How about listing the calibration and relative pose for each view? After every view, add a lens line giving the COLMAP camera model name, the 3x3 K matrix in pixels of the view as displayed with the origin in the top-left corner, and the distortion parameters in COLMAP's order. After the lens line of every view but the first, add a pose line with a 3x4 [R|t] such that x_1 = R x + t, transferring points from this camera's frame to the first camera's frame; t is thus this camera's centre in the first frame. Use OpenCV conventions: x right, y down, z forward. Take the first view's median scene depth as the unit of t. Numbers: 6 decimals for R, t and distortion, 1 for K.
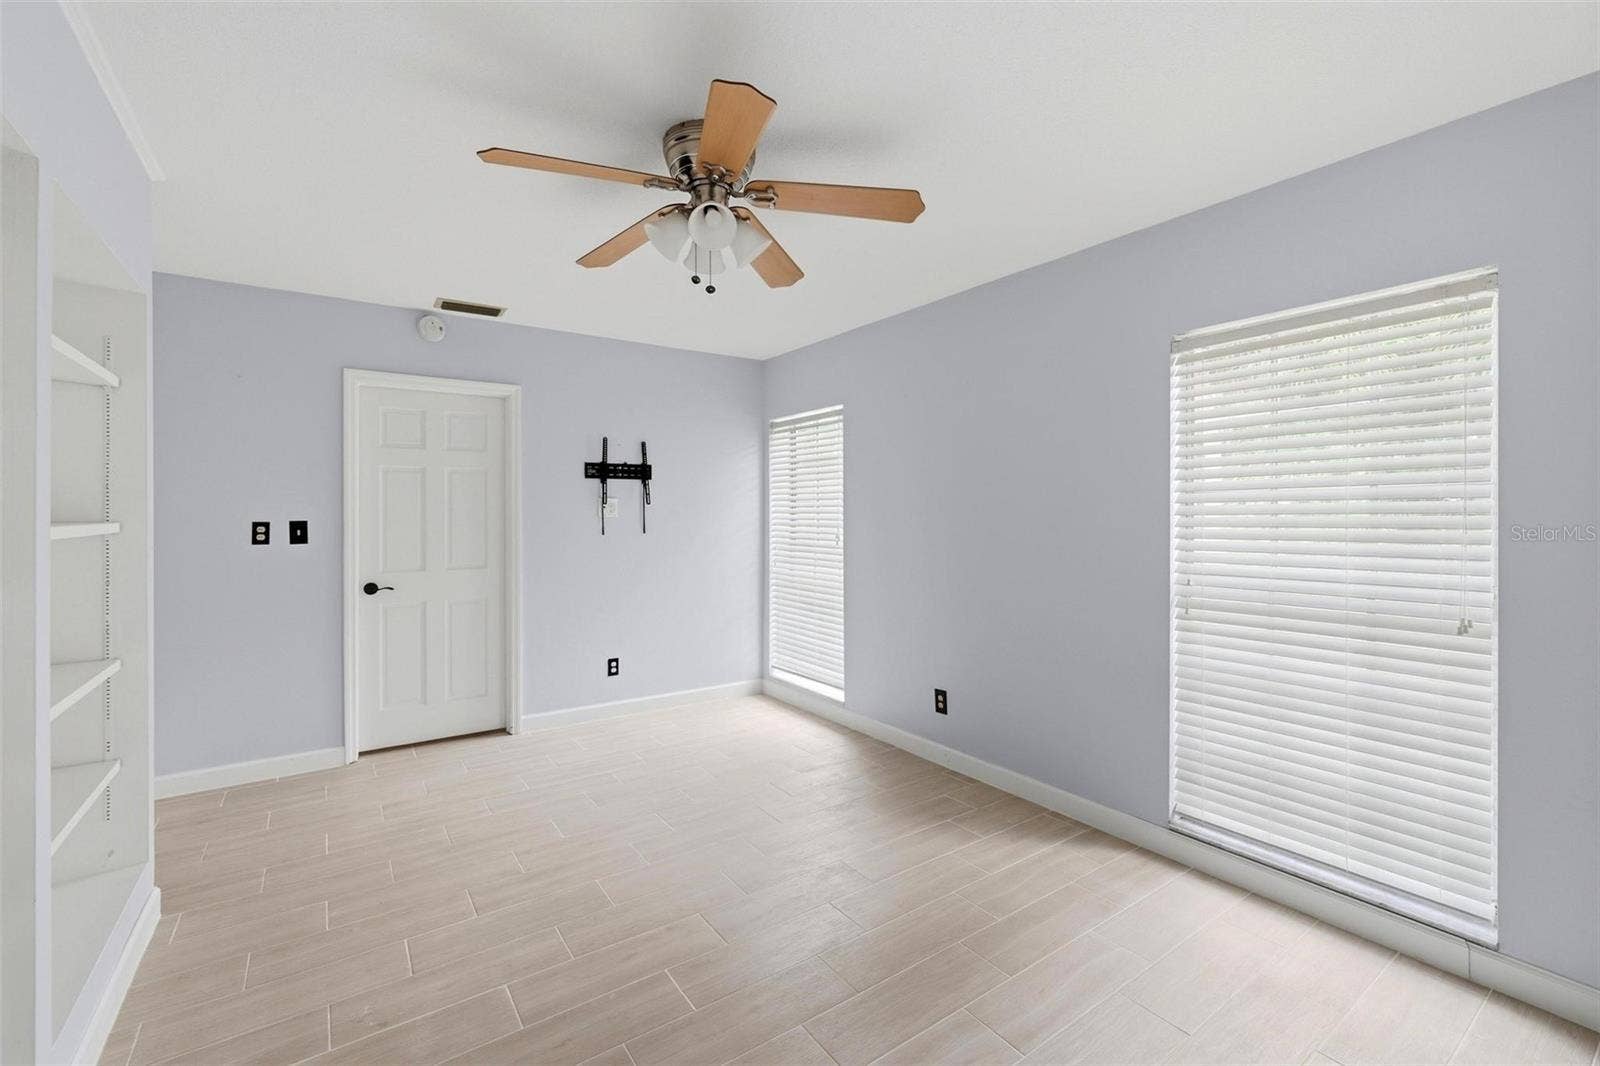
lens RADIAL K [[688.2, 0, 807.0], [0, 688.2, 520.4], [0, 0, 1]] dist [0.000547, -0.000202]
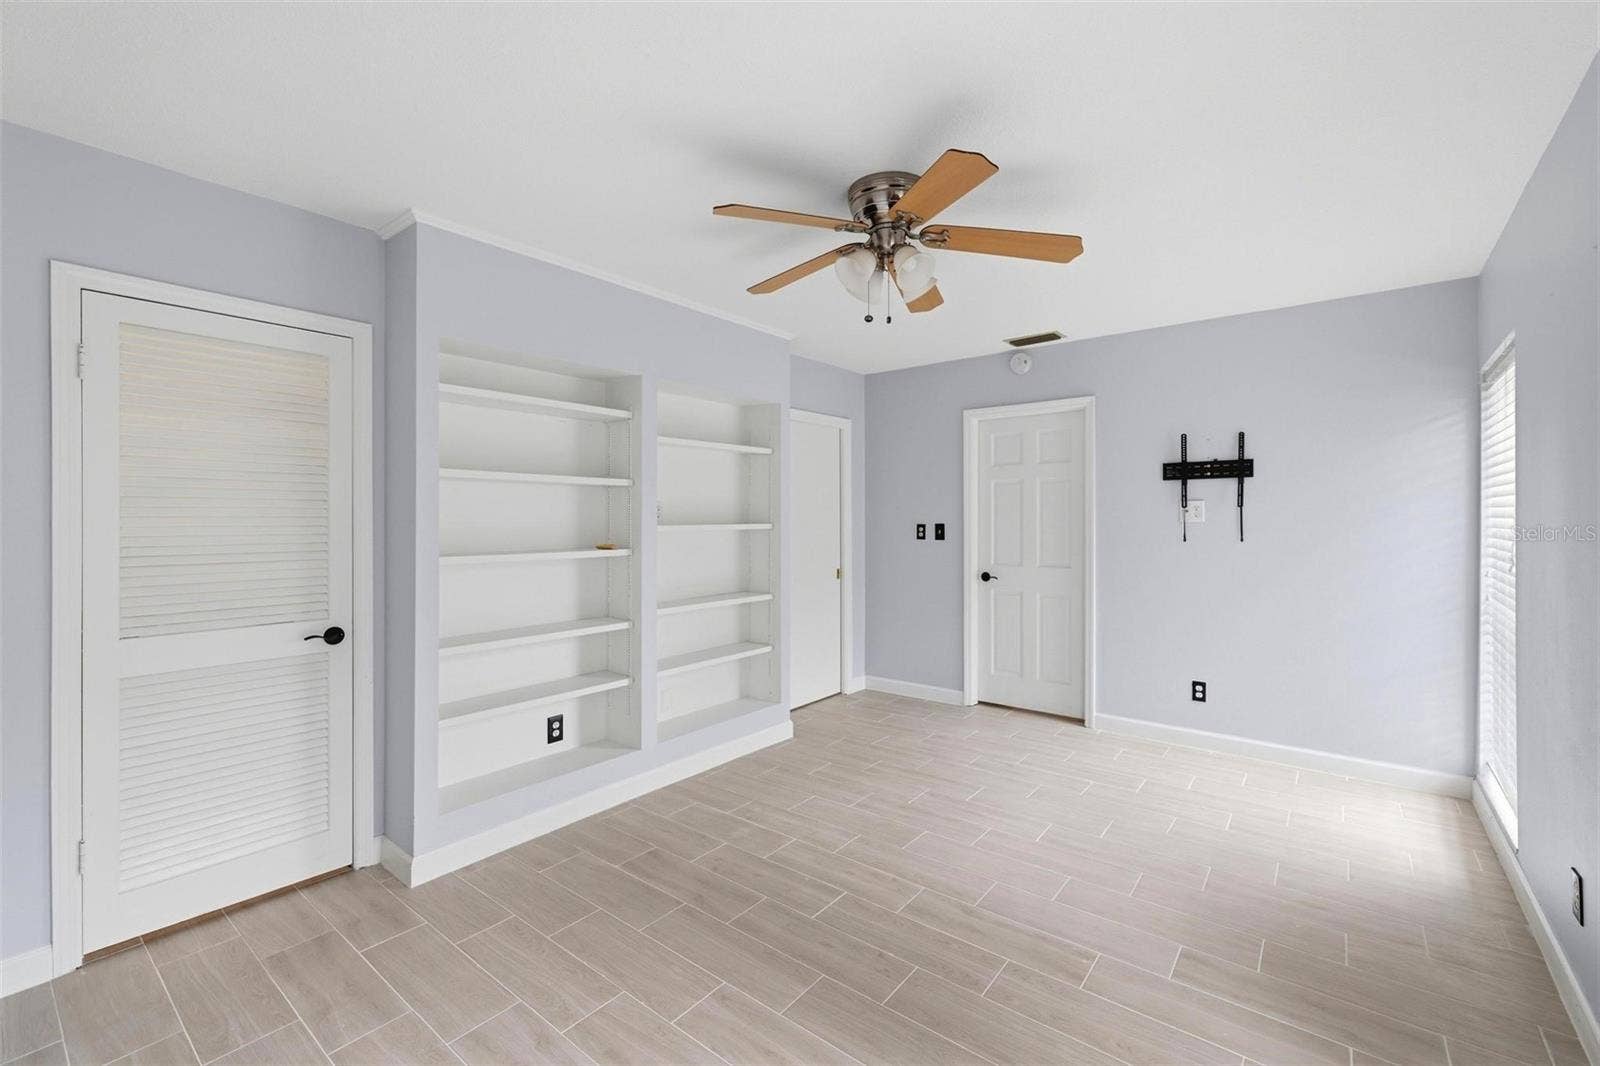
lens RADIAL K [[688.2, 0, 804.1], [0, 688.2, 525.7], [0, 0, 1]] dist [0.000547, -0.000202]
pose [[0.272898, 0.010344, -0.961987, 0.473024], [-0.006146, 0.999941, 0.009009, -0.005532], [0.962023, 0.003453, 0.272945, 0.294580]]
